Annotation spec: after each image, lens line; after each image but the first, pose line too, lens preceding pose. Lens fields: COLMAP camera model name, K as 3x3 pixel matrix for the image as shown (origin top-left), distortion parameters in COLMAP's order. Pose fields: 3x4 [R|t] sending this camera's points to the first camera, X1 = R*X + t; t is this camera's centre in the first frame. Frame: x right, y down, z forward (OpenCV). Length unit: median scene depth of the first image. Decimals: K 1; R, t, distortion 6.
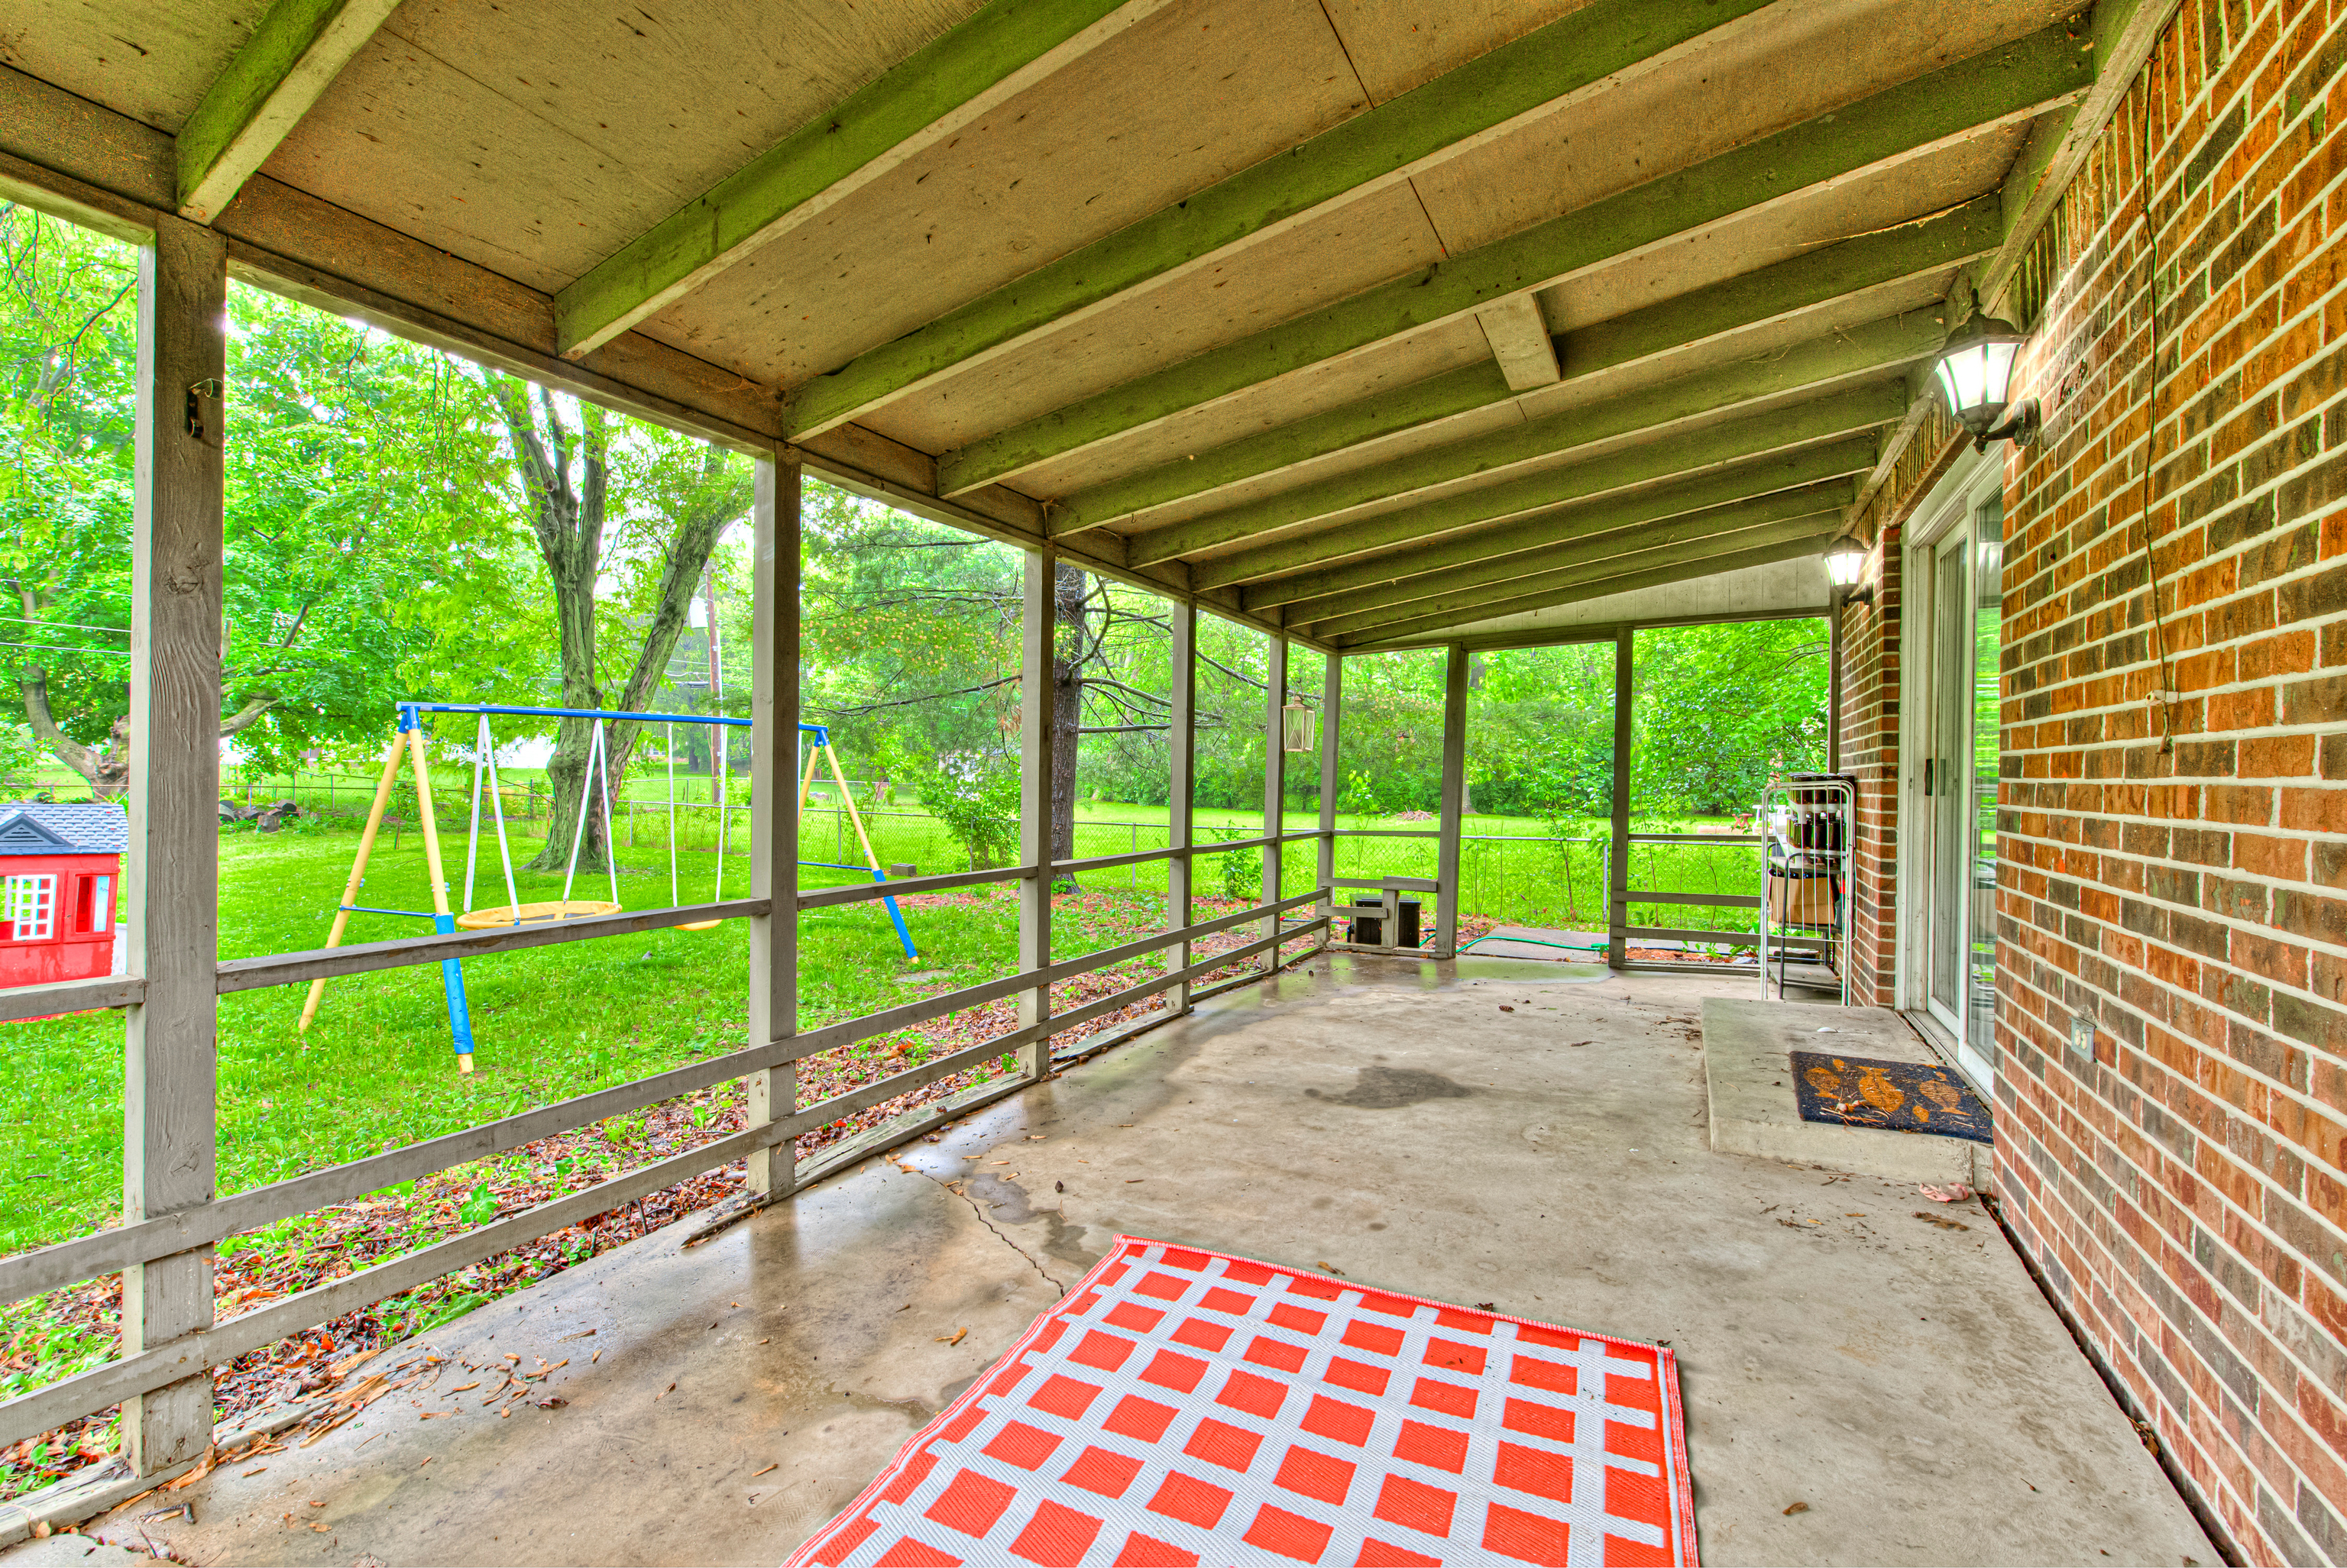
lens RADIAL K [[938.4, 0, 1167.2], [0, 938.4, 781.3], [0, 0, 1]] dist [0.000976, -0.001685]
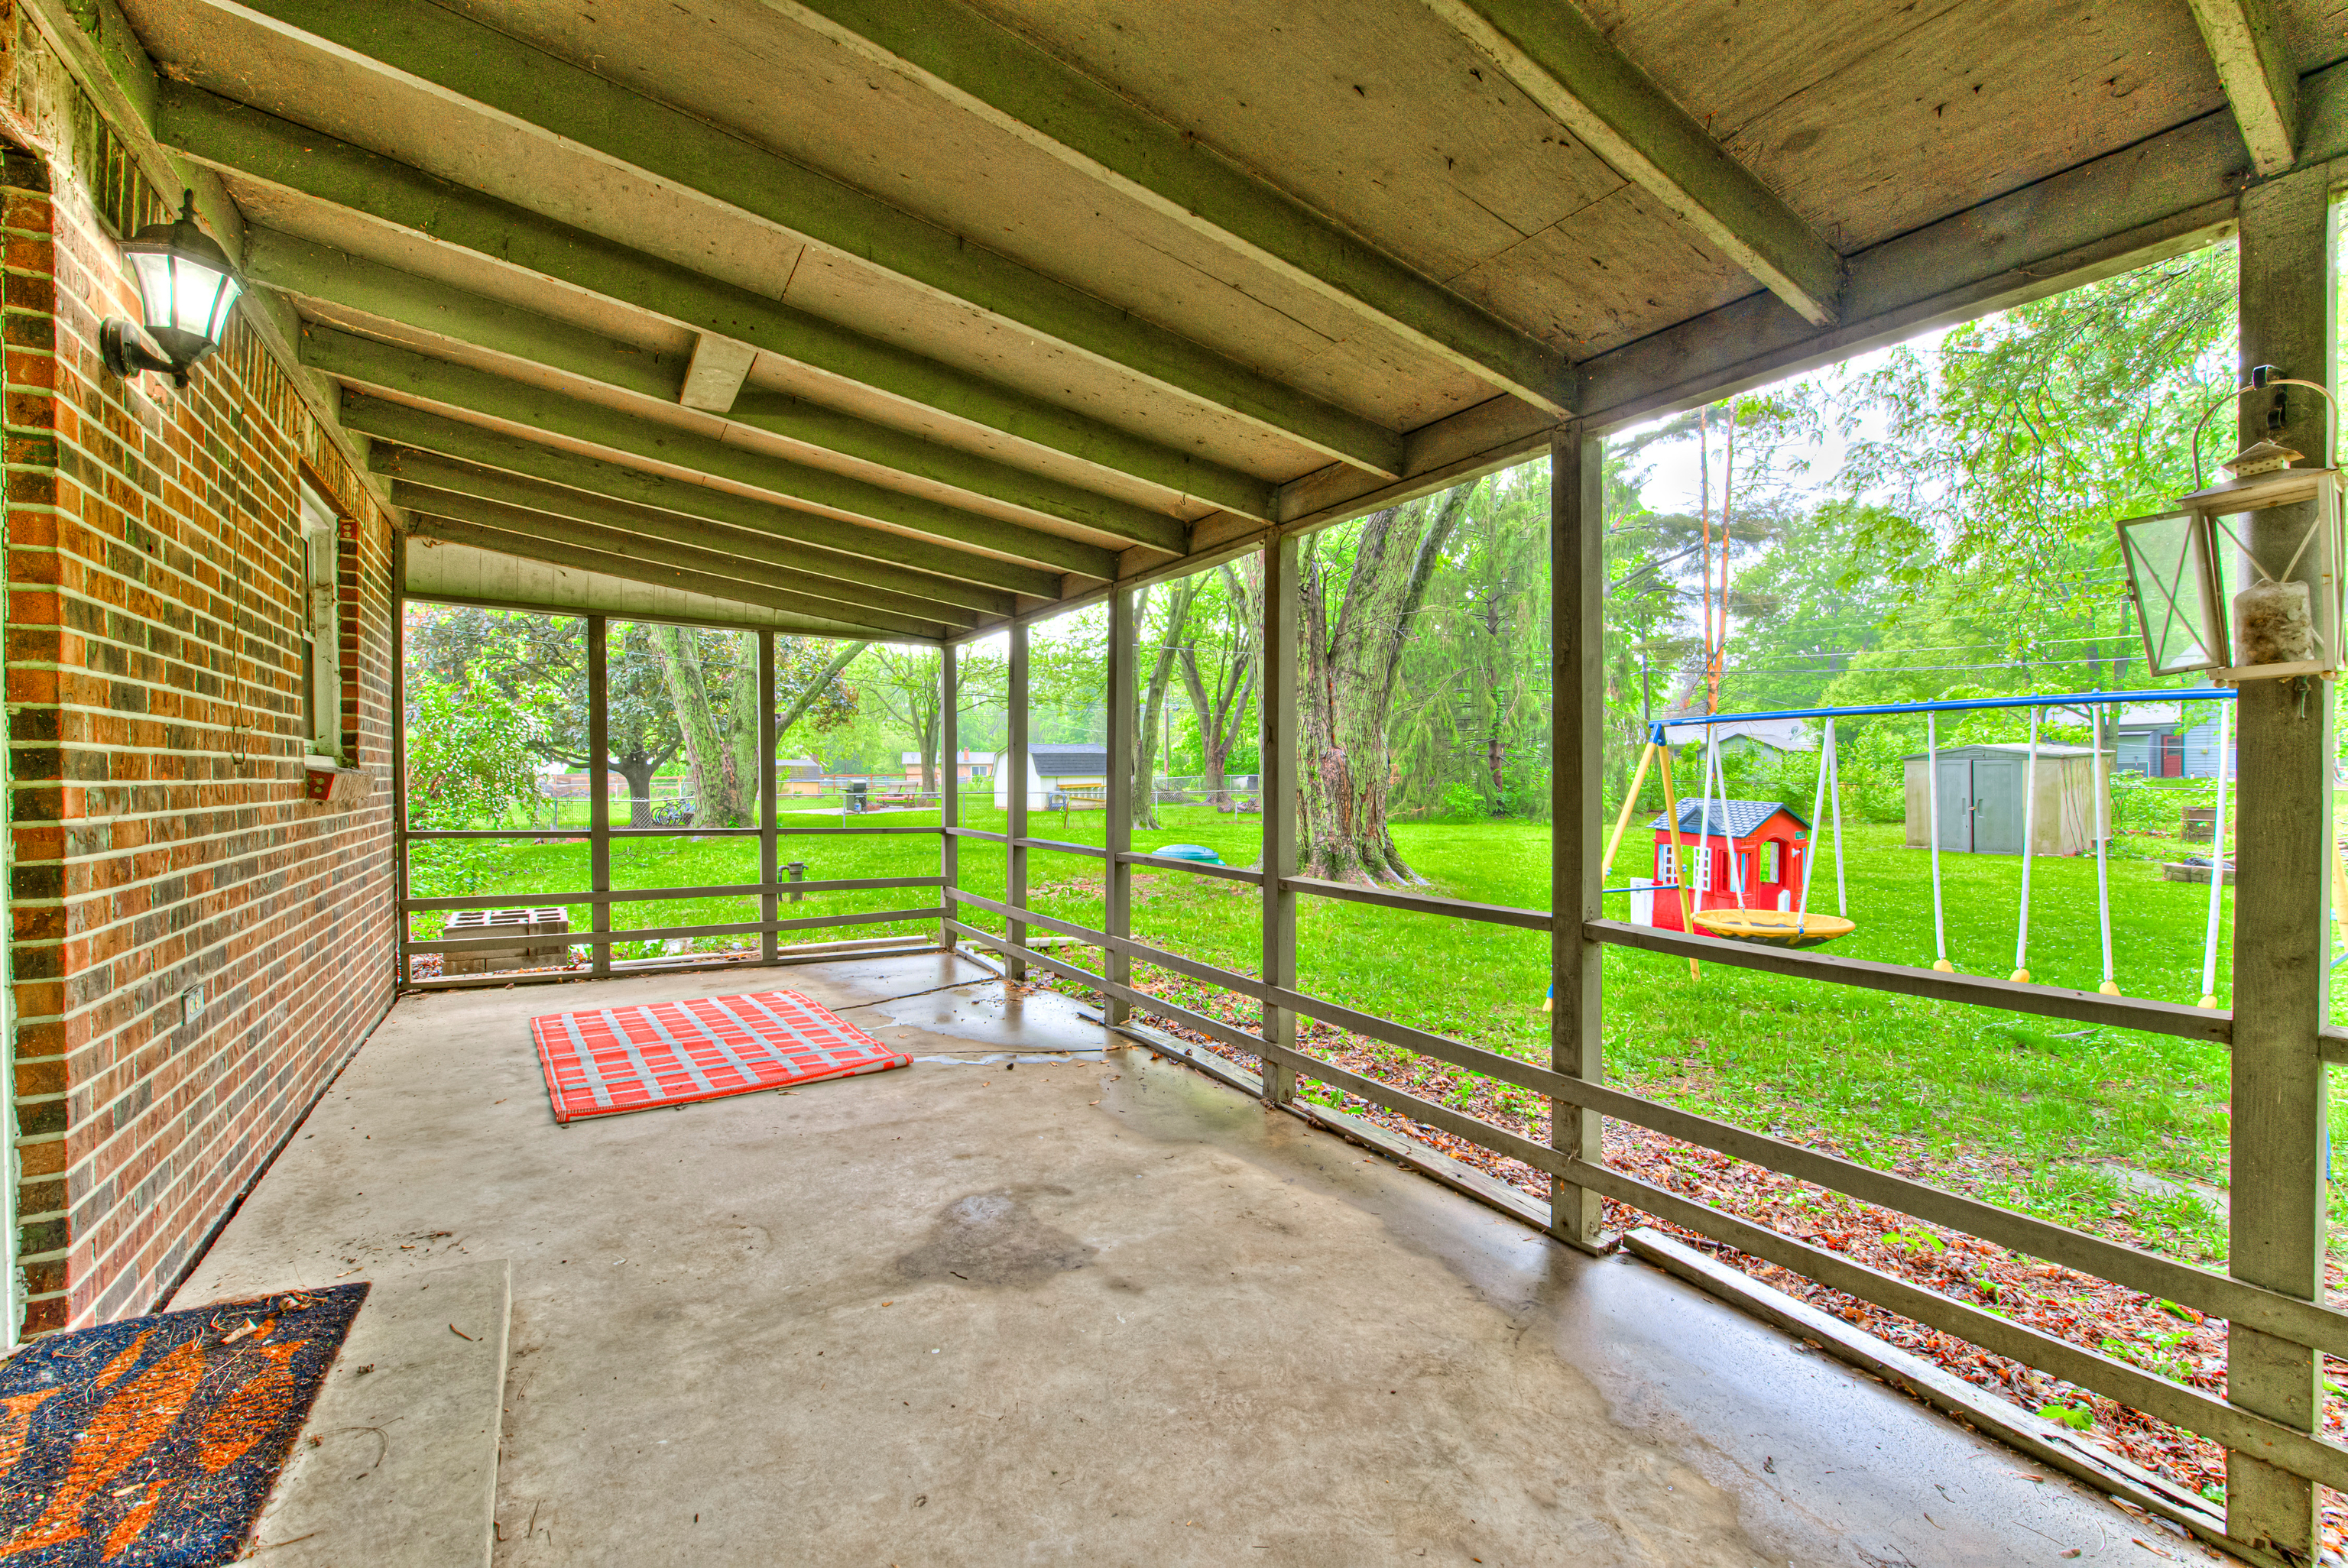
lens RADIAL K [[938.8, 0, 1165.1], [0, 938.8, 779.9], [0, 0, 1]] dist [0.000976, -0.001685]
pose [[-0.469447, 0.002533, -0.882957, 0.793425], [-0.008934, 0.999931, 0.007618, -0.012623], [0.882916, 0.011465, -0.469392, 1.437640]]
